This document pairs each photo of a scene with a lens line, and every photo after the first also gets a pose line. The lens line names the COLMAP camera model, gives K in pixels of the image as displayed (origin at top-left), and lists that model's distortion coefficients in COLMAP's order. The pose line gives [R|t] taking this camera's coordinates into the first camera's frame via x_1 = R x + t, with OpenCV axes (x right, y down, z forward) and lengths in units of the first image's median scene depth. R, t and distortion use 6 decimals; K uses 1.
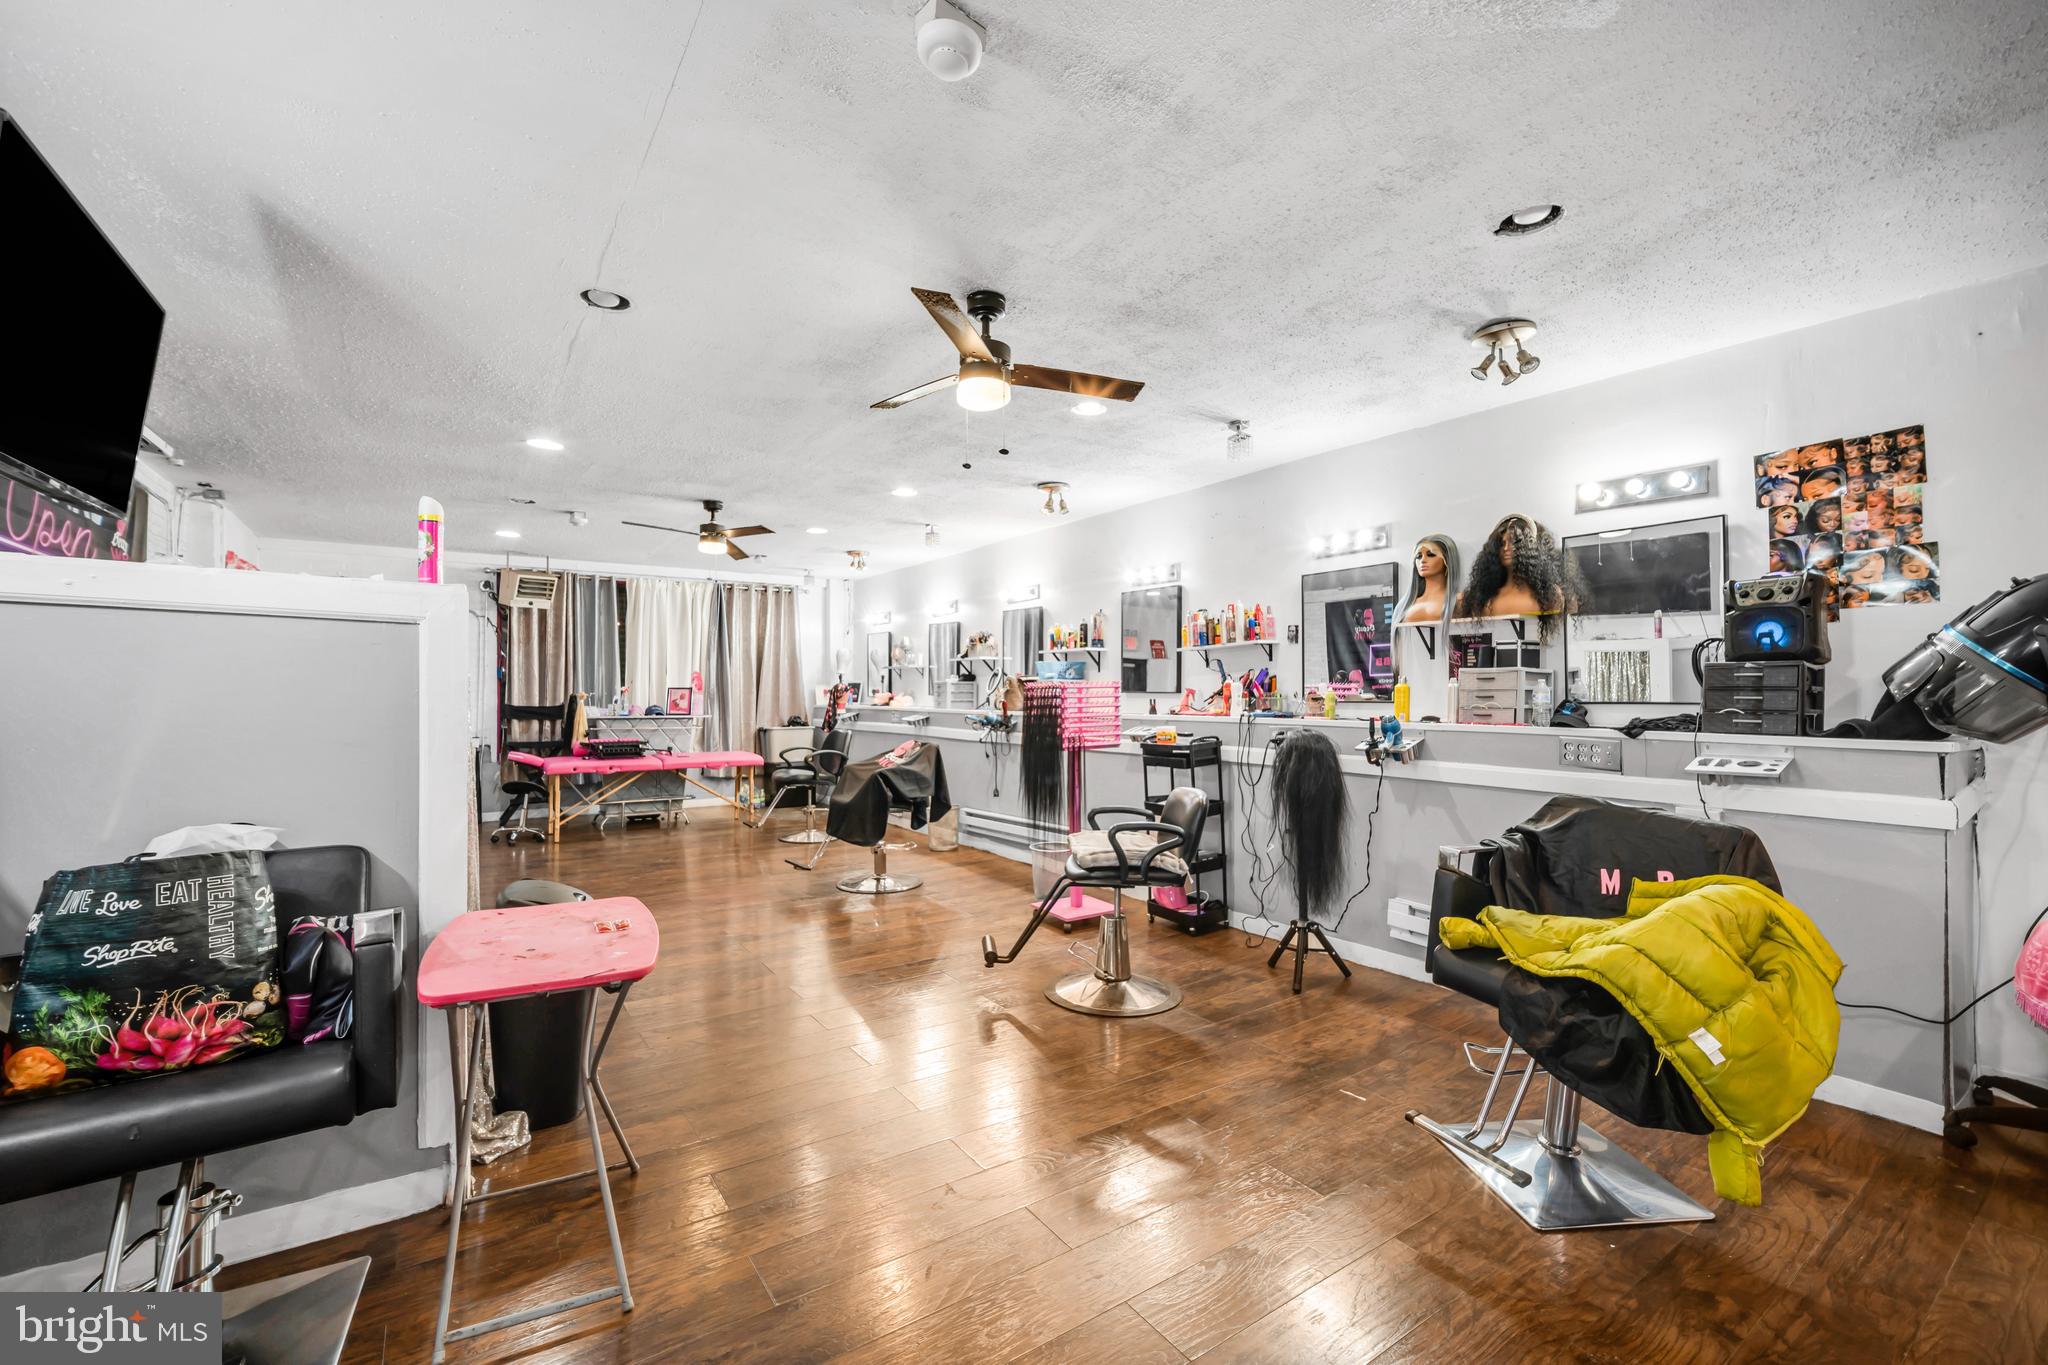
lens RADIAL K [[861.2, 0, 1024.0], [0, 861.2, 682.5], [0, 0, 1]] dist [-0.002190, -0.000278]
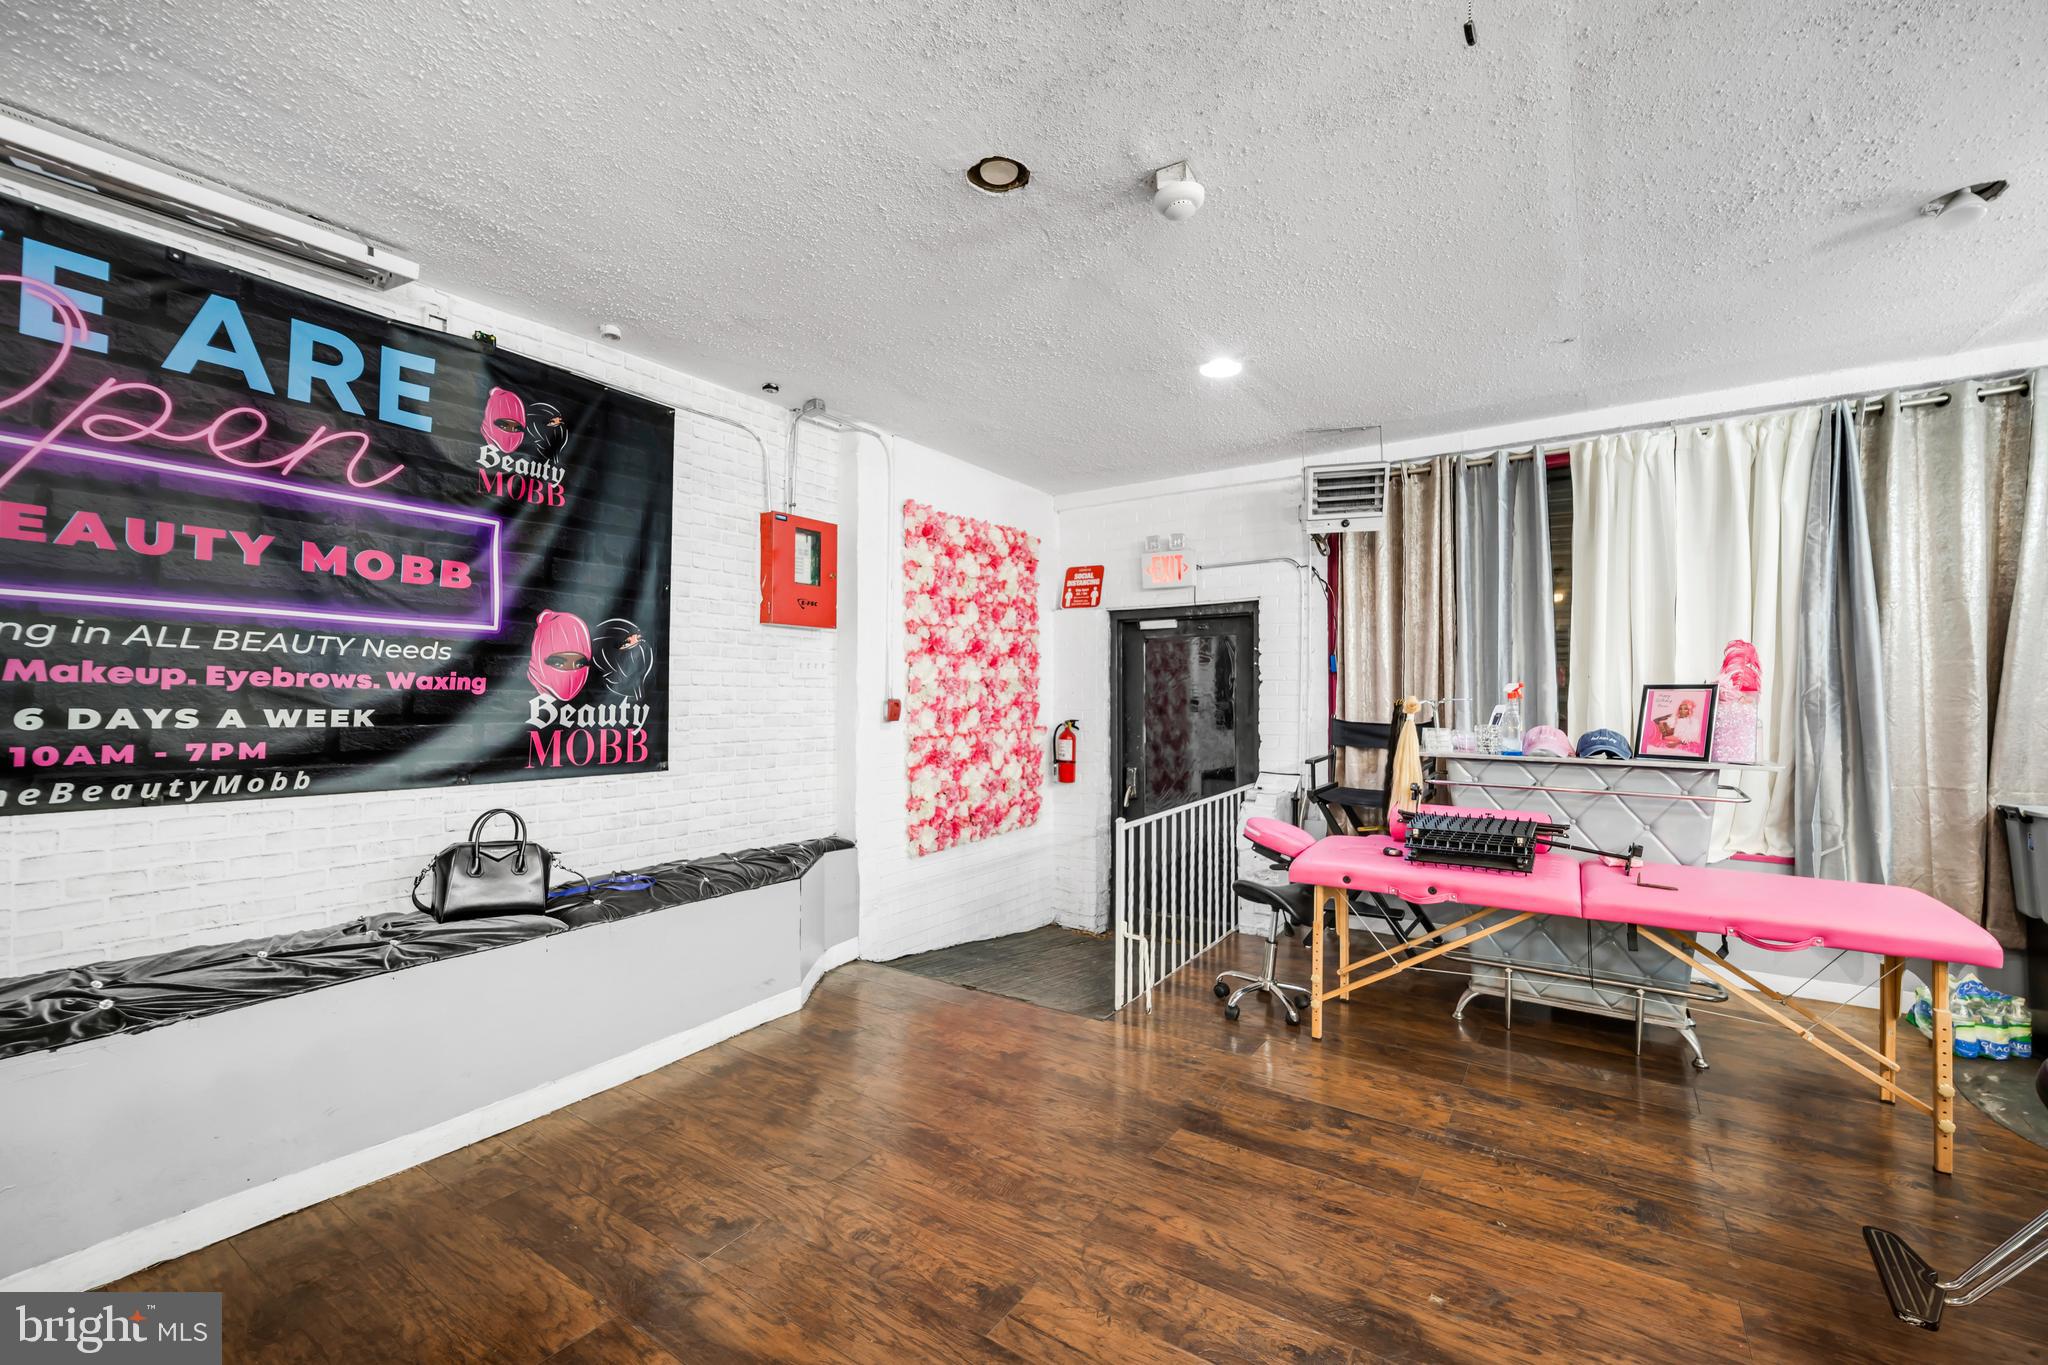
lens RADIAL K [[861.2, 0, 1024.0], [0, 861.2, 682.5], [0, 0, 1]] dist [-0.002190, -0.000278]
pose [[0.384208, -0.015114, -0.923123, -0.287153], [0.009089, 0.999879, -0.012588, 0.012369], [0.923202, -0.003554, 0.384299, 1.031508]]
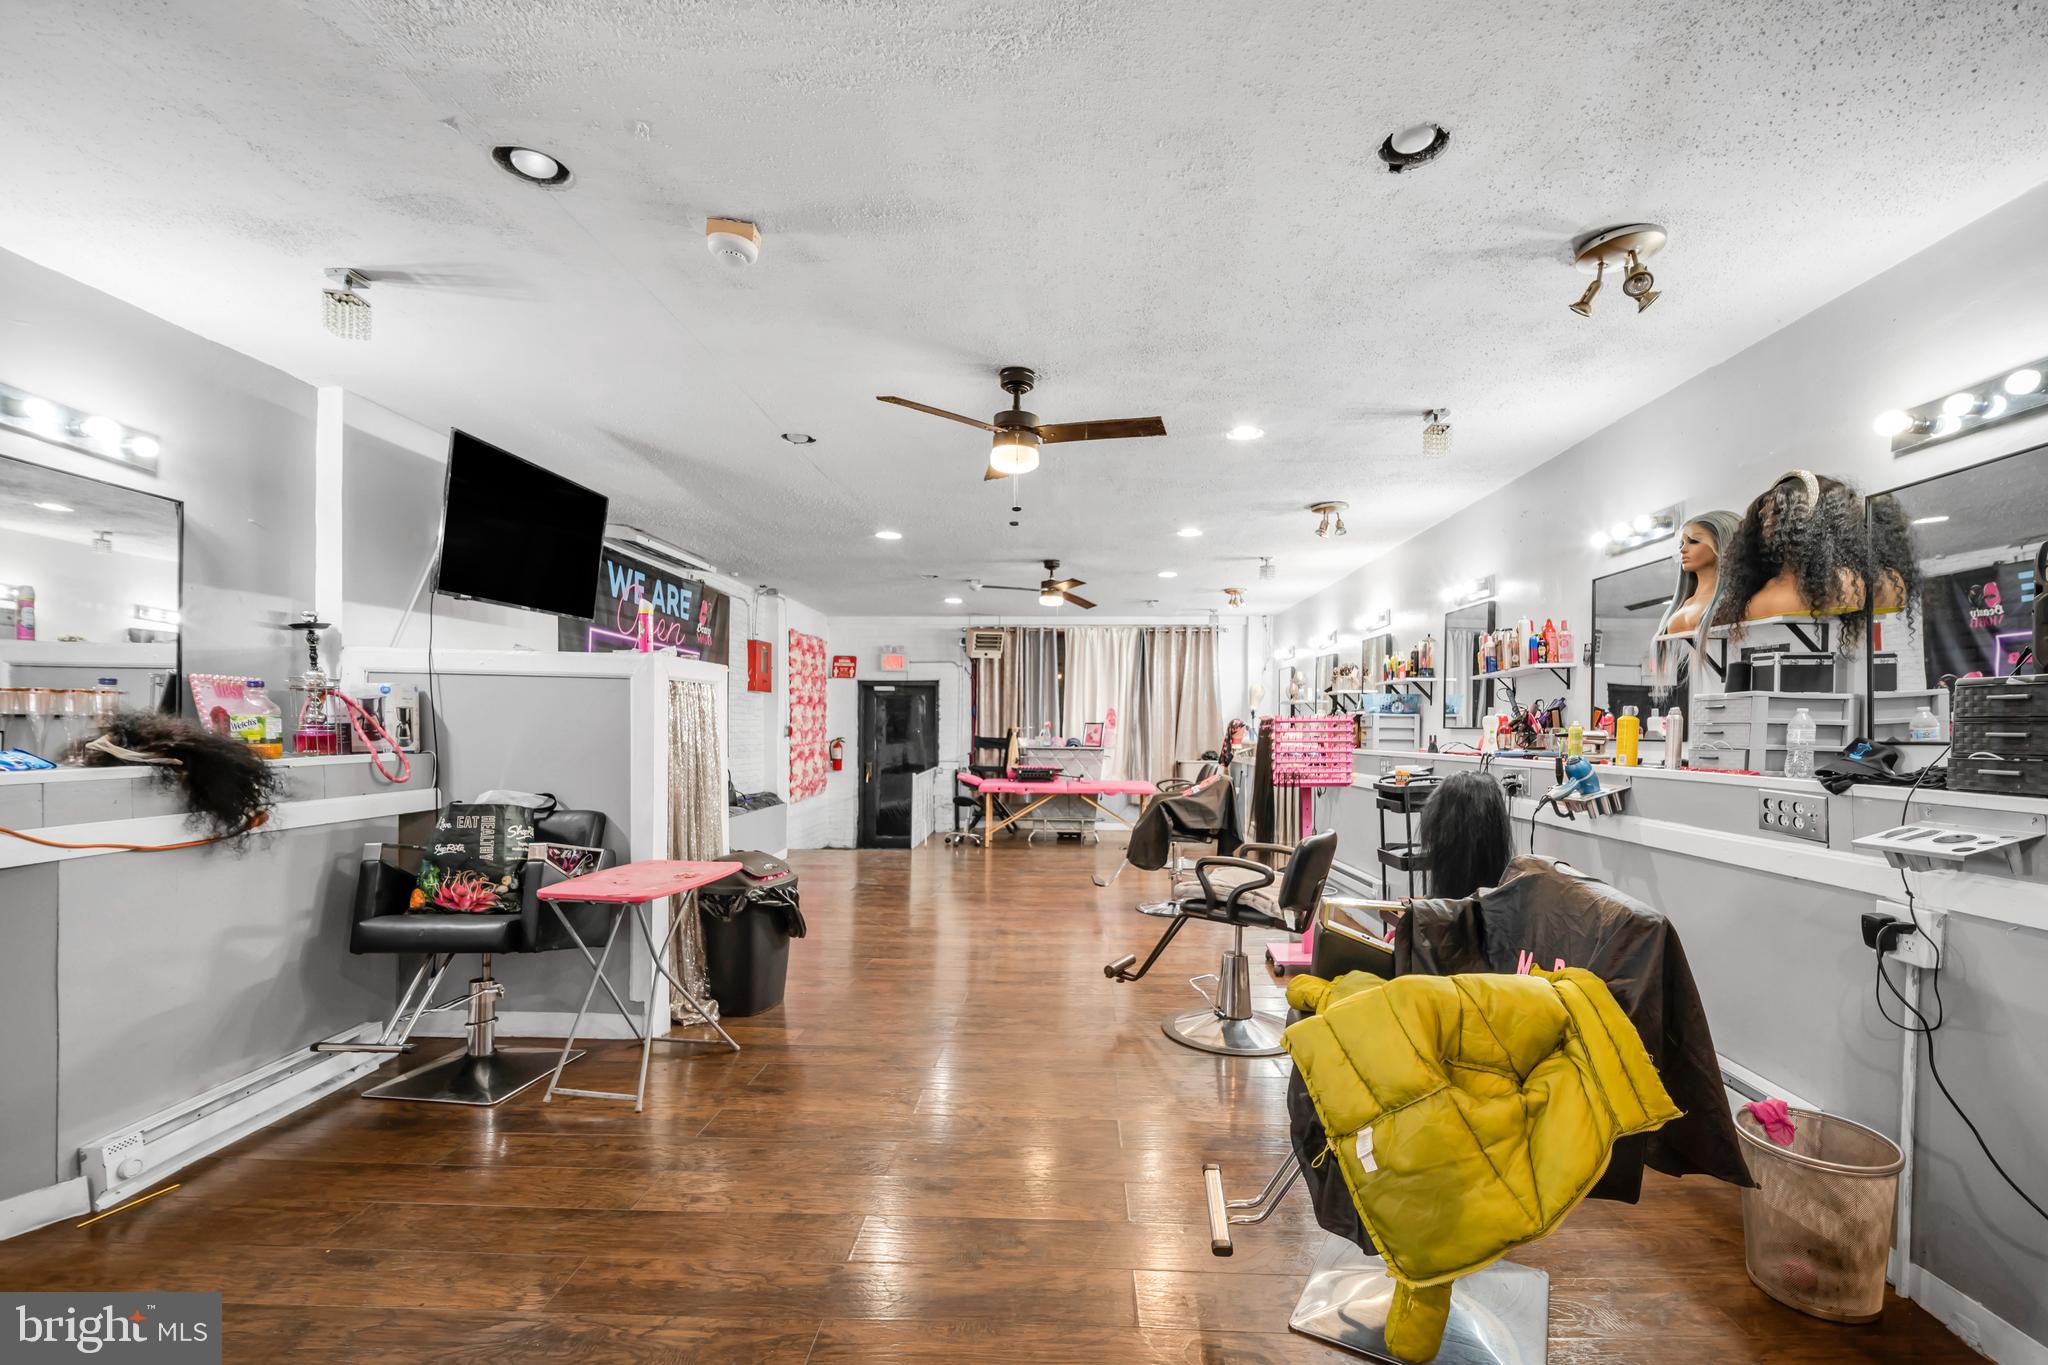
lens RADIAL K [[870.0, 0, 1035.6], [0, 870.0, 732.4], [0, 0, 1]] dist [-0.000962, -0.000127]
pose [[0.808456, 0.008193, -0.588499, 0.363687], [0.000129, 0.999901, 0.014097, 0.004168], [0.588556, -0.011473, 0.808375, 0.050585]]
